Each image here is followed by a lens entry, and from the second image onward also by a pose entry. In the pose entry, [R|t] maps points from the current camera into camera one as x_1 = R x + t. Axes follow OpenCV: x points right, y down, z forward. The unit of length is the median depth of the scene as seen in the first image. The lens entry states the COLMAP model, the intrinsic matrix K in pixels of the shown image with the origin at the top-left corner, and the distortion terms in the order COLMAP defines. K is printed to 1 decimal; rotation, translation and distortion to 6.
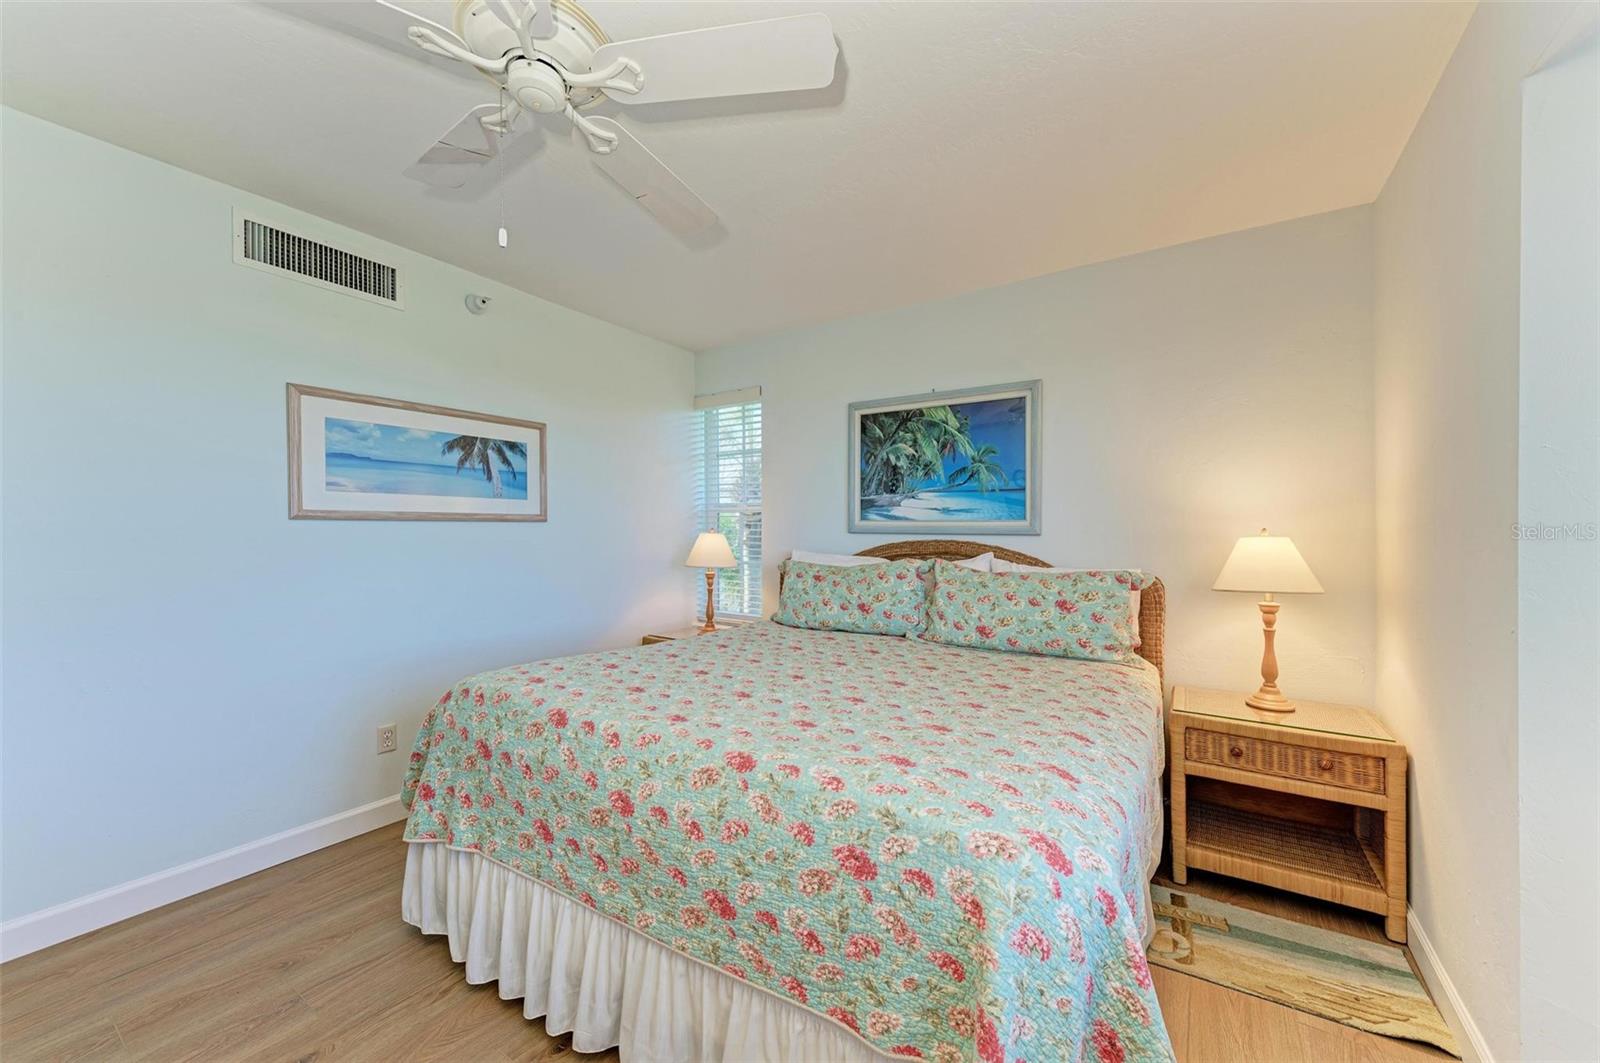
lens RADIAL K [[622.6, 0, 808.7], [0, 622.6, 534.9], [0, 0, 1]] dist [0.016486, -0.002967]
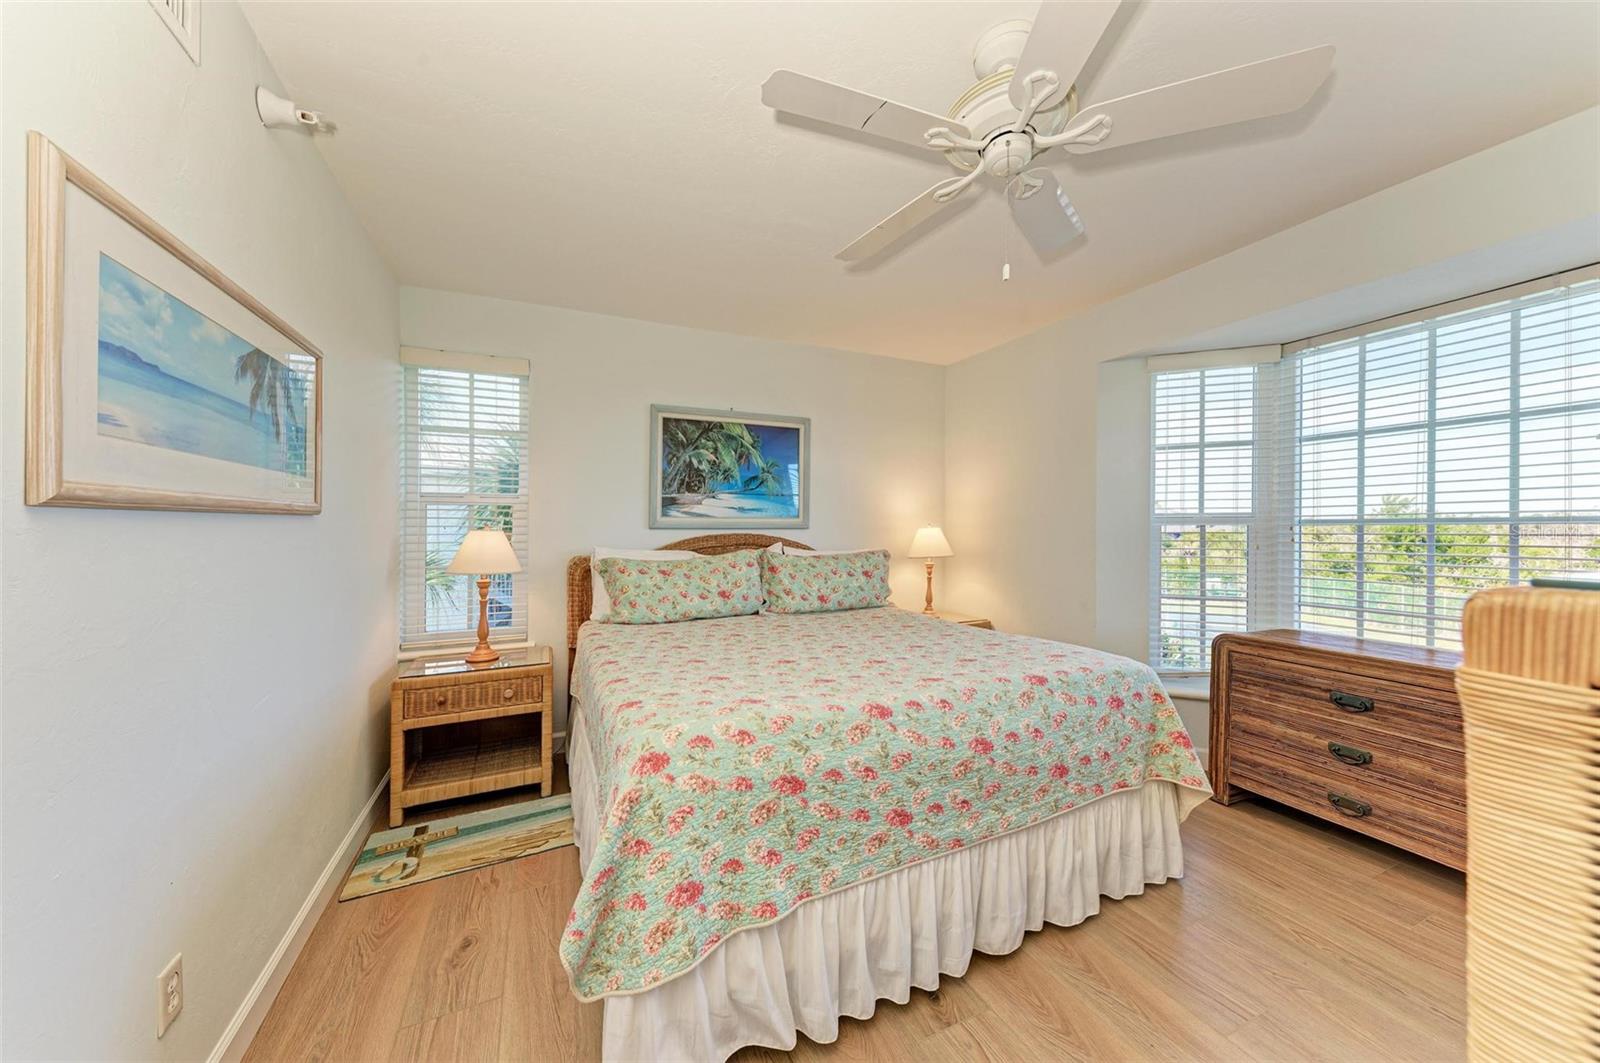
lens RADIAL K [[544.4, 0, 816.4], [0, 544.4, 532.4], [0, 0, 1]] dist [0.009713, -0.001703]
pose [[0.519047, -0.016241, 0.854591, -0.618235], [0.011475, 0.999862, 0.012032, -0.005178], [-0.854668, 0.003562, 0.519162, 0.318798]]
